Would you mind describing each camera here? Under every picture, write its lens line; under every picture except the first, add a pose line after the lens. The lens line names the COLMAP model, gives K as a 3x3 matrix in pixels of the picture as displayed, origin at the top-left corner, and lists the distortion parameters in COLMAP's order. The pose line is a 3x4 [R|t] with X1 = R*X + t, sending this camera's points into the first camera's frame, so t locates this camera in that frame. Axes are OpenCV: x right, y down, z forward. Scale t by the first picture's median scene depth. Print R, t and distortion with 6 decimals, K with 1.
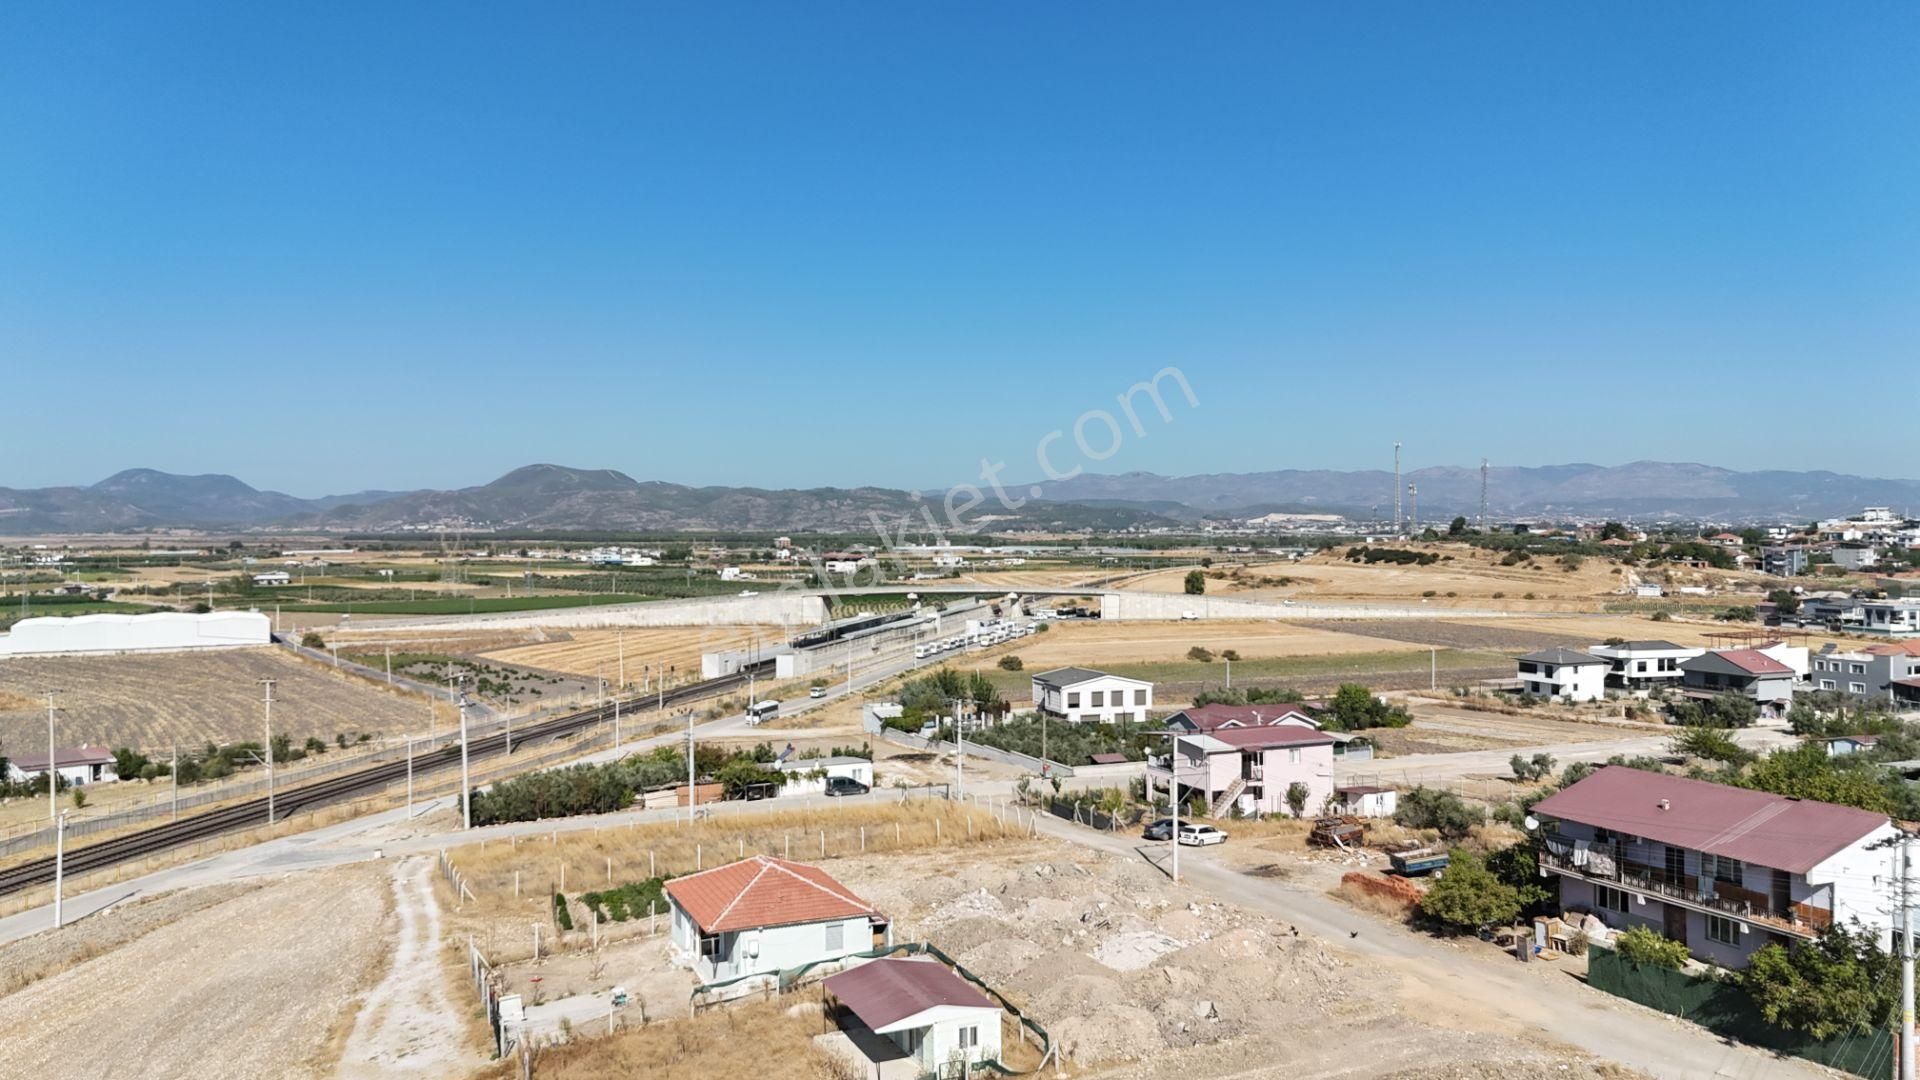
lens RADIAL K [[1417.0, 0, 966.9], [0, 1417.0, 530.0], [0, 0, 1]] dist [0.066818, -0.061494]
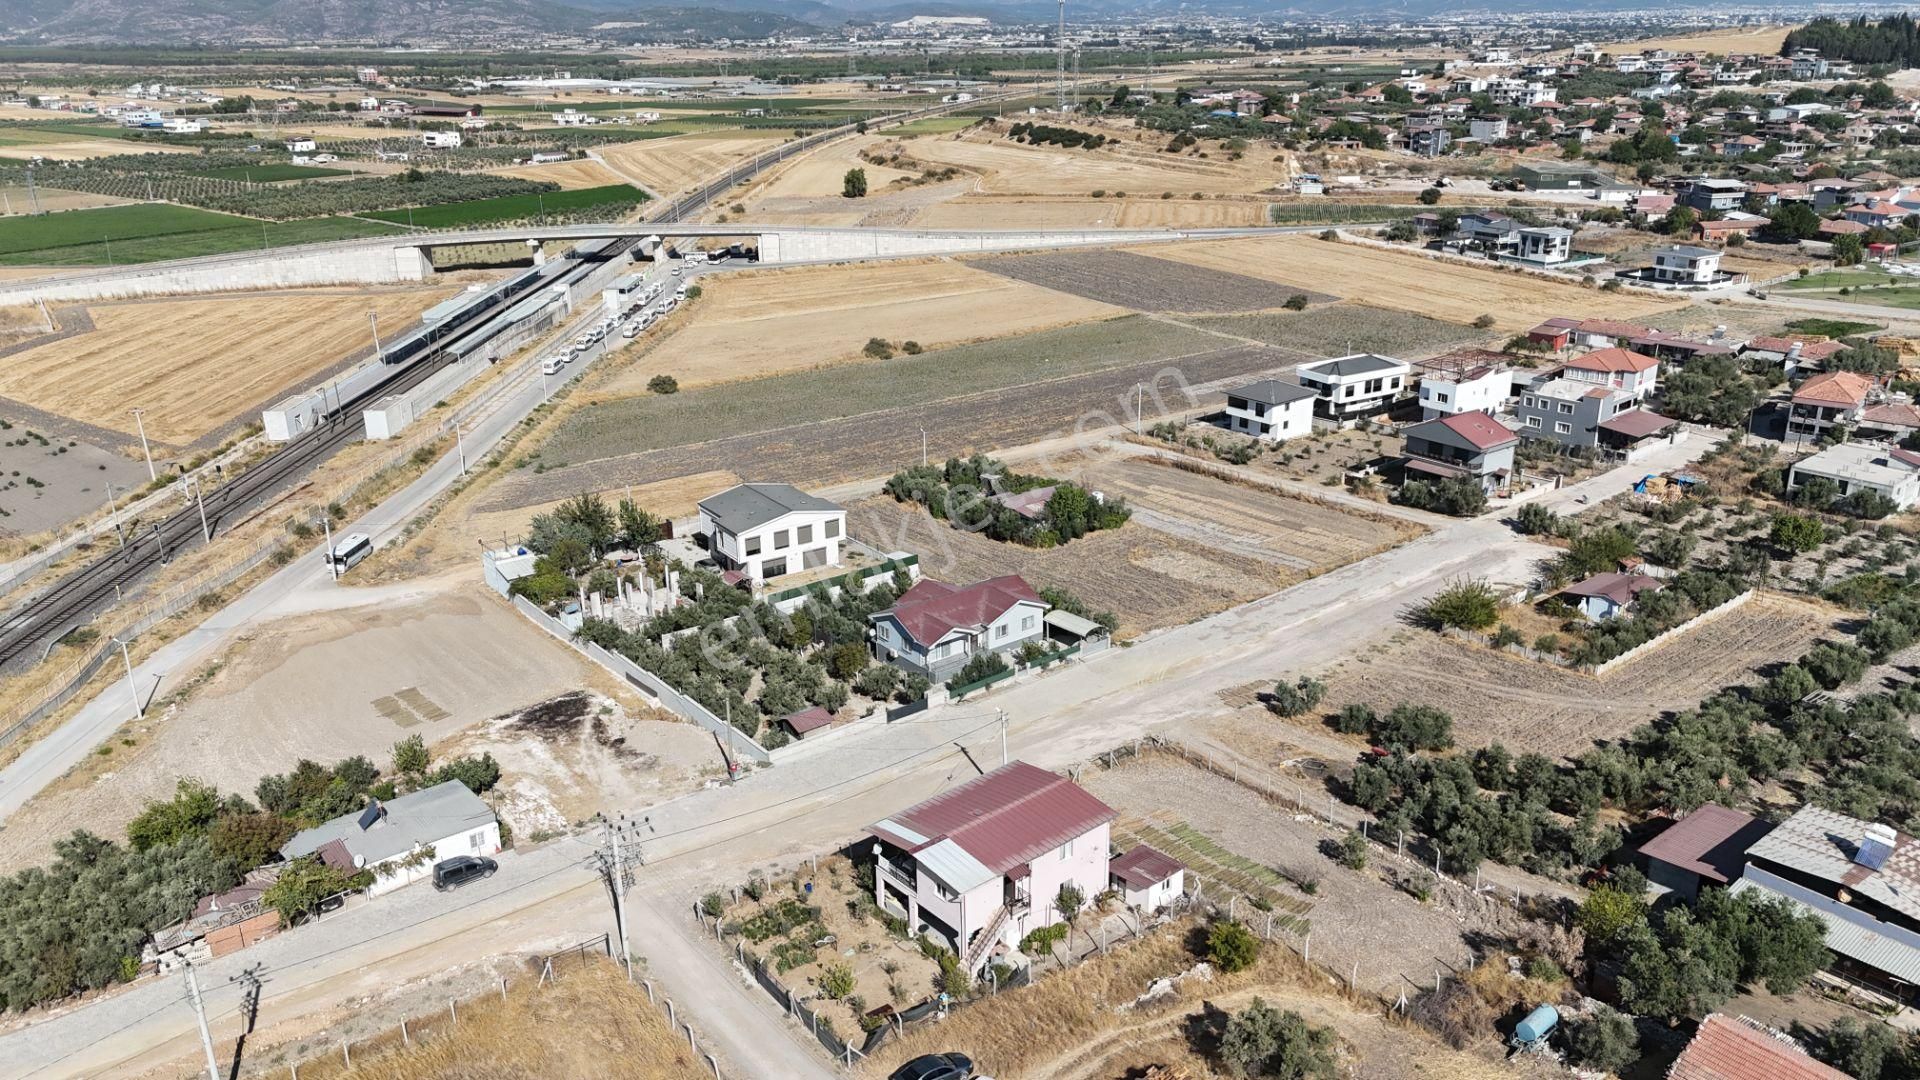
lens RADIAL K [[1417.0, 0, 966.9], [0, 1417.0, 530.0], [0, 0, 1]] dist [0.066818, -0.061494]
pose [[0.970042, -0.089940, 0.225676, 0.005139], [0.010540, 0.943651, 0.330774, -0.071067], [-0.242709, -0.318486, 0.916329, 0.097292]]
